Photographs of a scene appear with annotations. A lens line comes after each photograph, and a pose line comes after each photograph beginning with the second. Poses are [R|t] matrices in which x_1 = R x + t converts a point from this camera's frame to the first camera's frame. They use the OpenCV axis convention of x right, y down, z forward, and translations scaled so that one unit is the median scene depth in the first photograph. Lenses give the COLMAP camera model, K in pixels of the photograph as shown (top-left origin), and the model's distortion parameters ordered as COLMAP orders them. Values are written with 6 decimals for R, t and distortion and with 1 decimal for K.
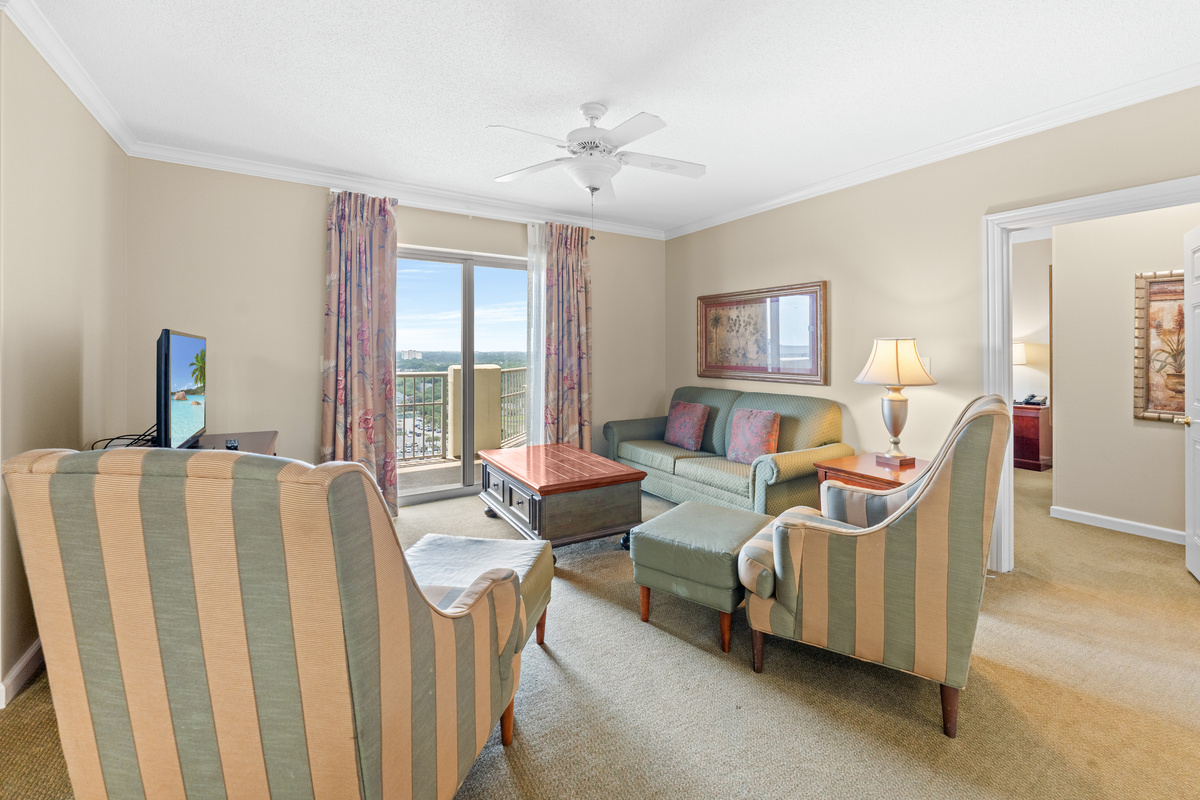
lens RADIAL K [[488.9, 0, 600.7], [0, 488.9, 360.0], [0, 0, 1]] dist [-0.001360, -0.000361]
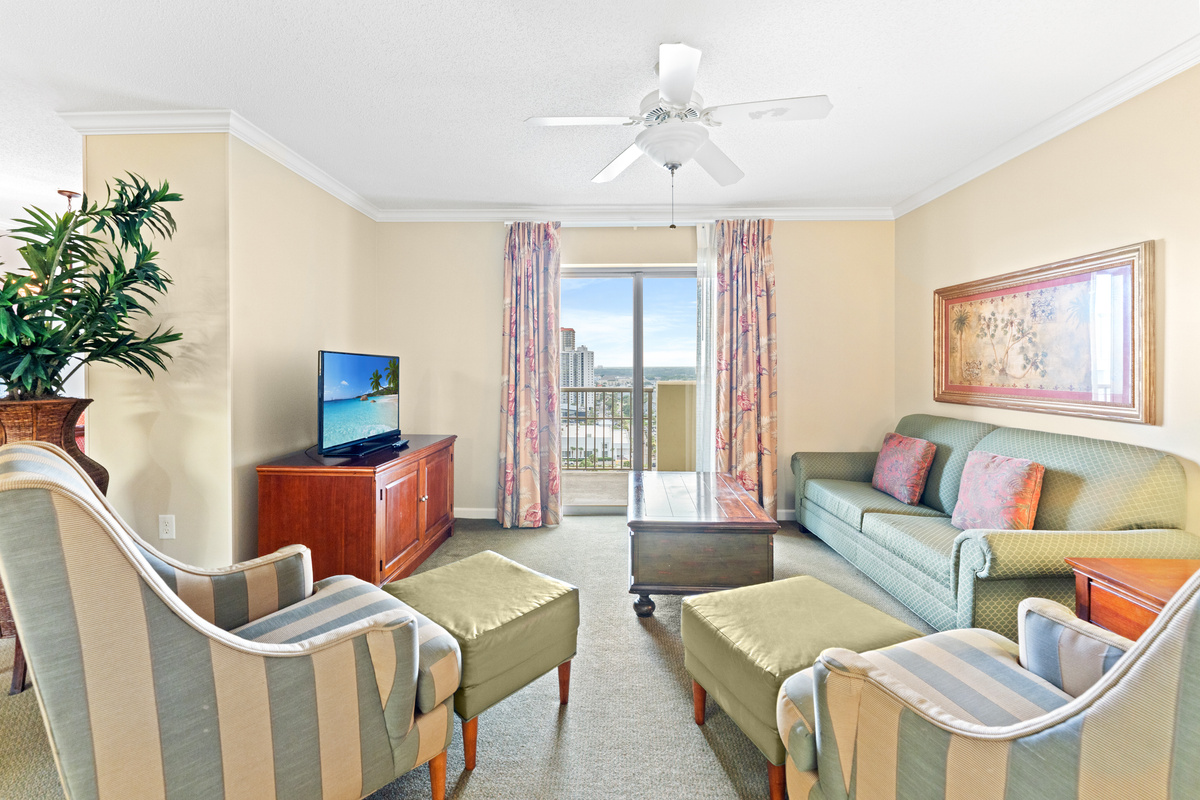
lens RADIAL K [[483.9, 0, 597.9], [0, 483.9, 379.1], [0, 0, 1]] dist [-0.000417, 0.000014]
pose [[0.841137, 0.009640, -0.540736, 0.184773], [-0.005741, 0.999944, 0.008896, -0.001957], [0.540791, -0.004378, 0.841145, 0.147983]]
